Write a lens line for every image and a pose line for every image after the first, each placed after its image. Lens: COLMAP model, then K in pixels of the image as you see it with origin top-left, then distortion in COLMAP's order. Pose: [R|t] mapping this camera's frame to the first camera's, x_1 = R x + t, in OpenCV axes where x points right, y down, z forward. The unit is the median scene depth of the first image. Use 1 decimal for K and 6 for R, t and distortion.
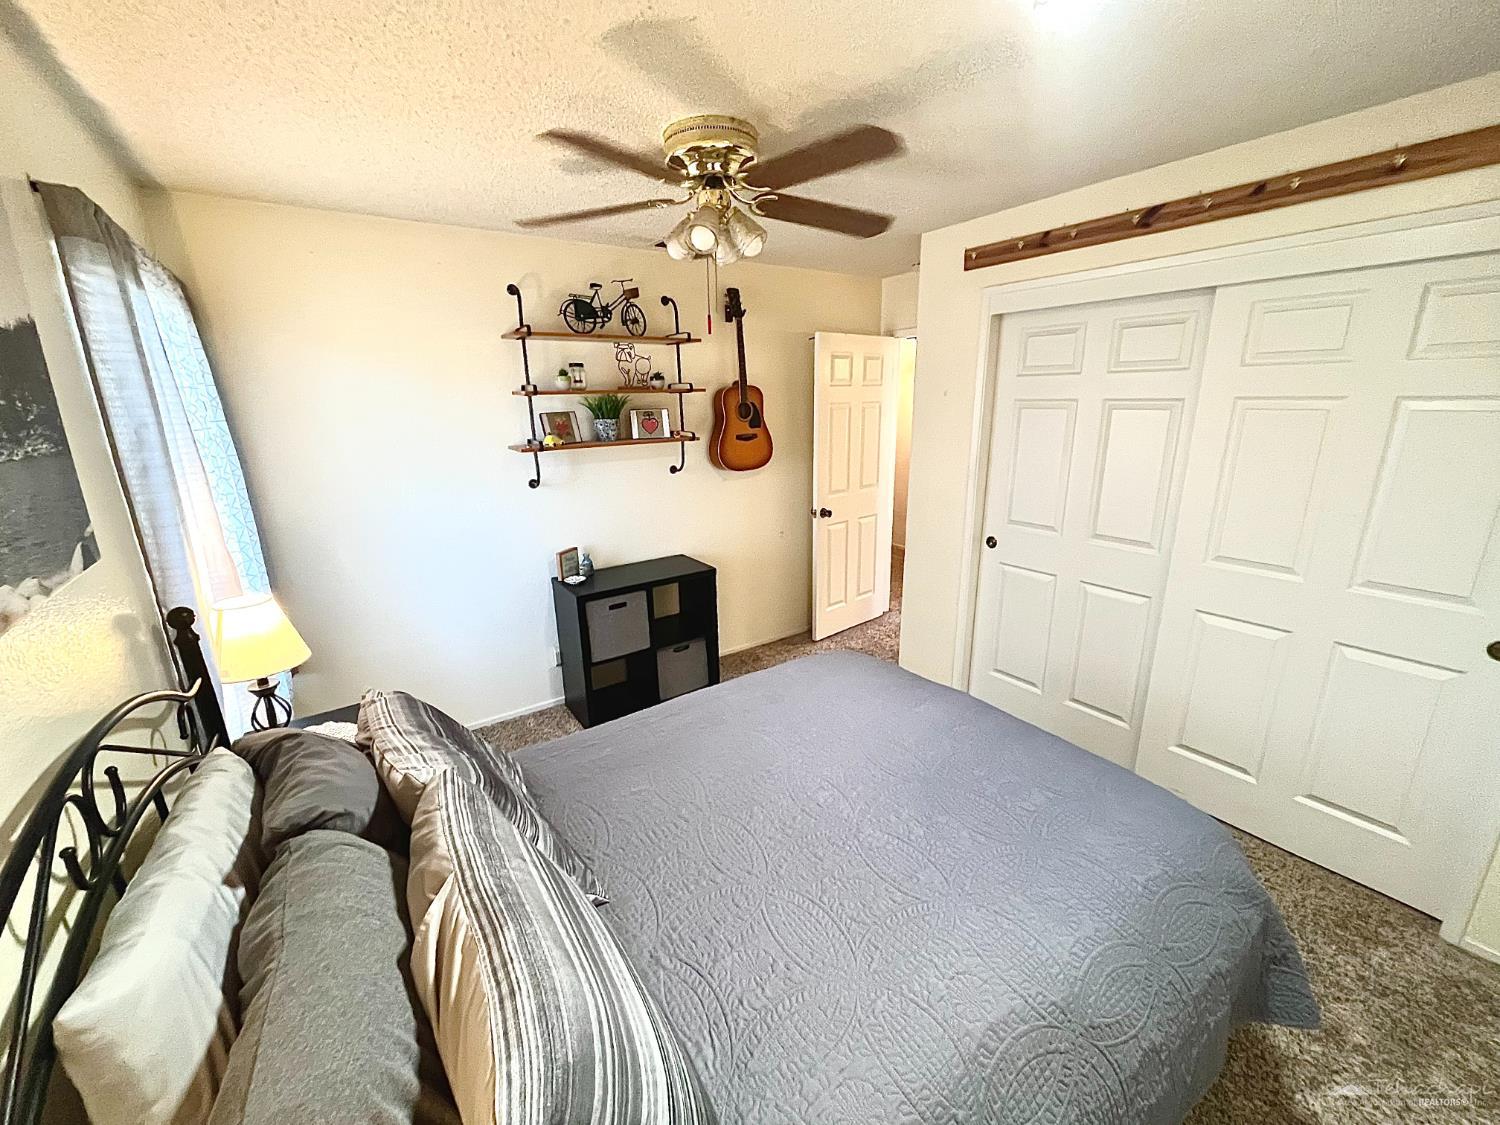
lens RADIAL K [[605.2, 0, 749.8], [0, 605.2, 566.2], [0, 0, 1]] dist [-0.000575, -0.000166]
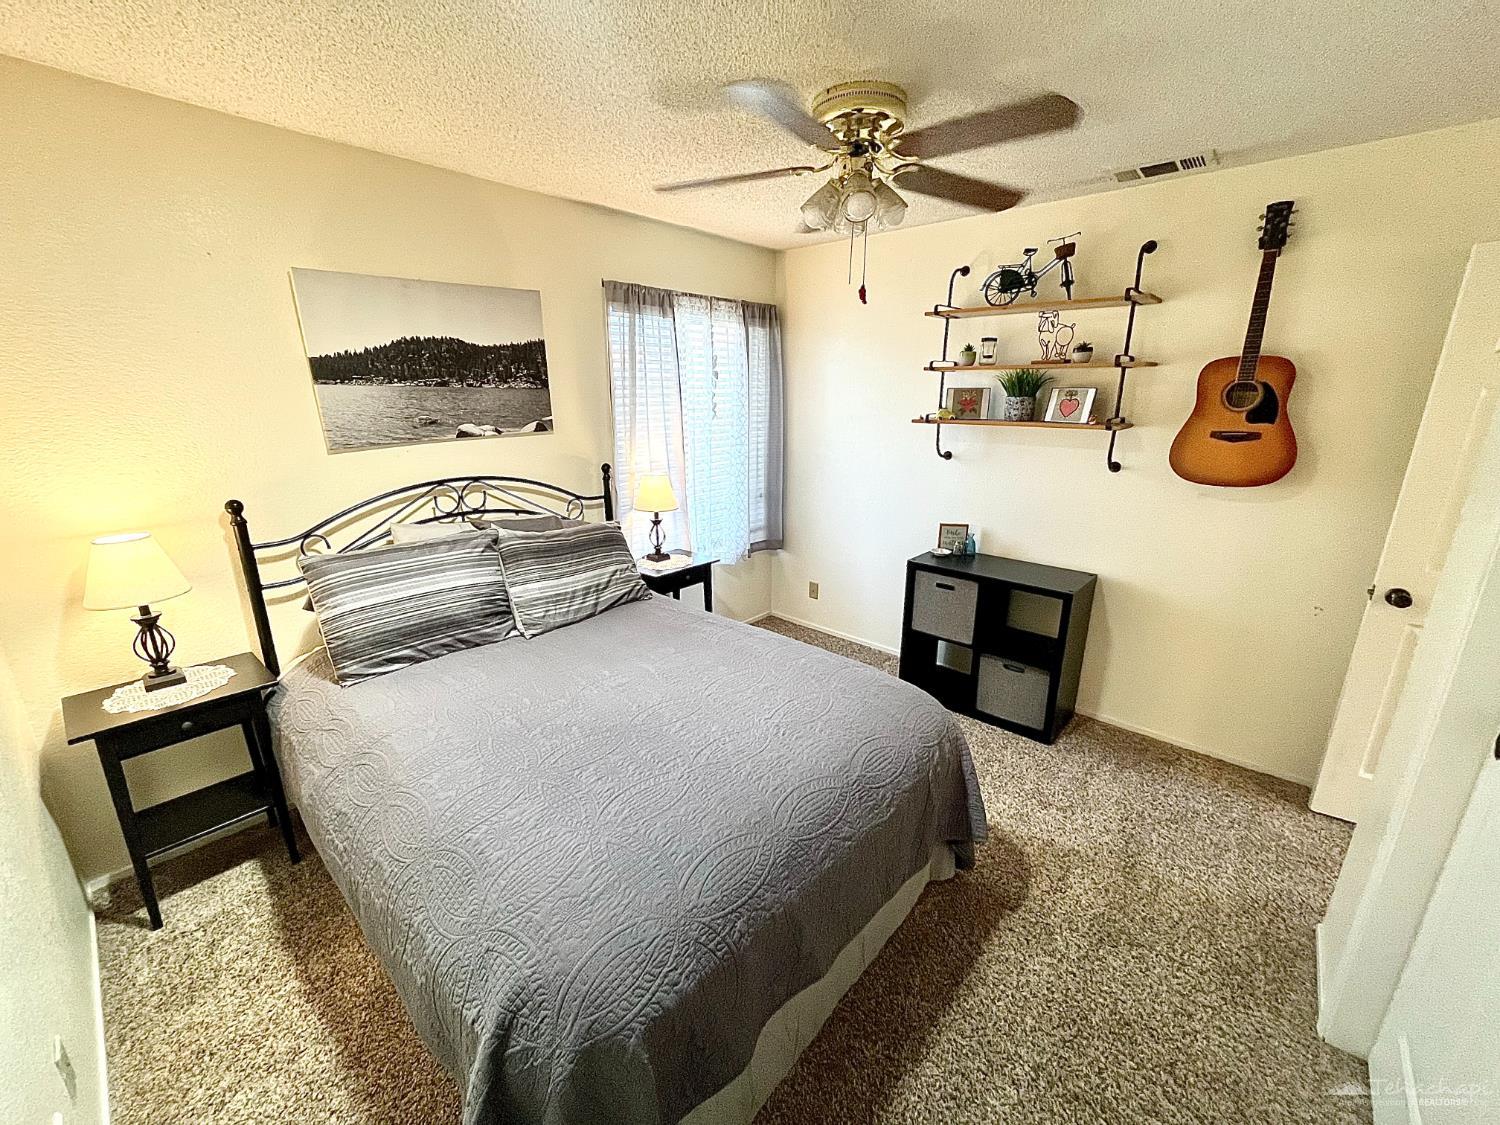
lens RADIAL K [[605.2, 0, 749.8], [0, 605.2, 566.2], [0, 0, 1]] dist [-0.000575, -0.000166]
pose [[0.224818, 0.292396, -0.929495, 0.607627], [-0.271771, 0.934877, 0.228355, -0.102572], [0.935733, 0.201272, 0.289642, 0.404021]]
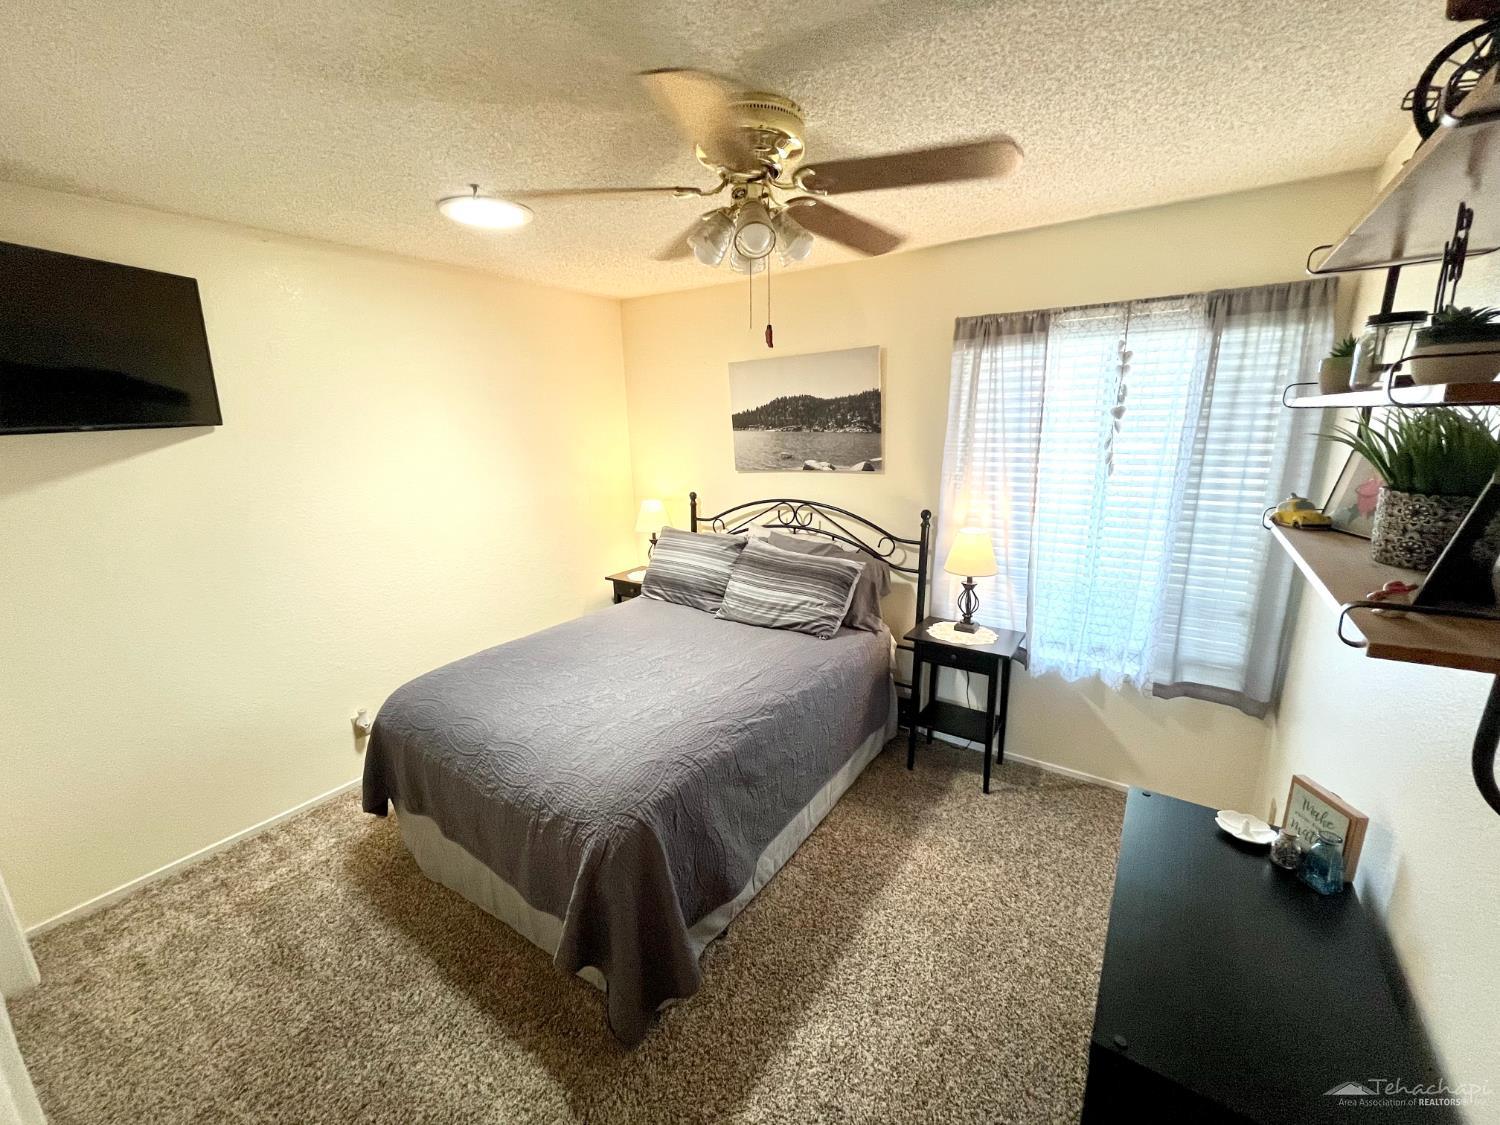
lens RADIAL K [[612.1, 0, 743.4], [0, 612.1, 558.2], [0, 0, 1]] dist [-0.000788, -0.000194]
pose [[-0.941494, 0.110826, -0.318288, 0.169239], [-0.056048, 0.879754, 0.472113, -0.335876], [0.332338, 0.462331, -0.822071, 1.155873]]
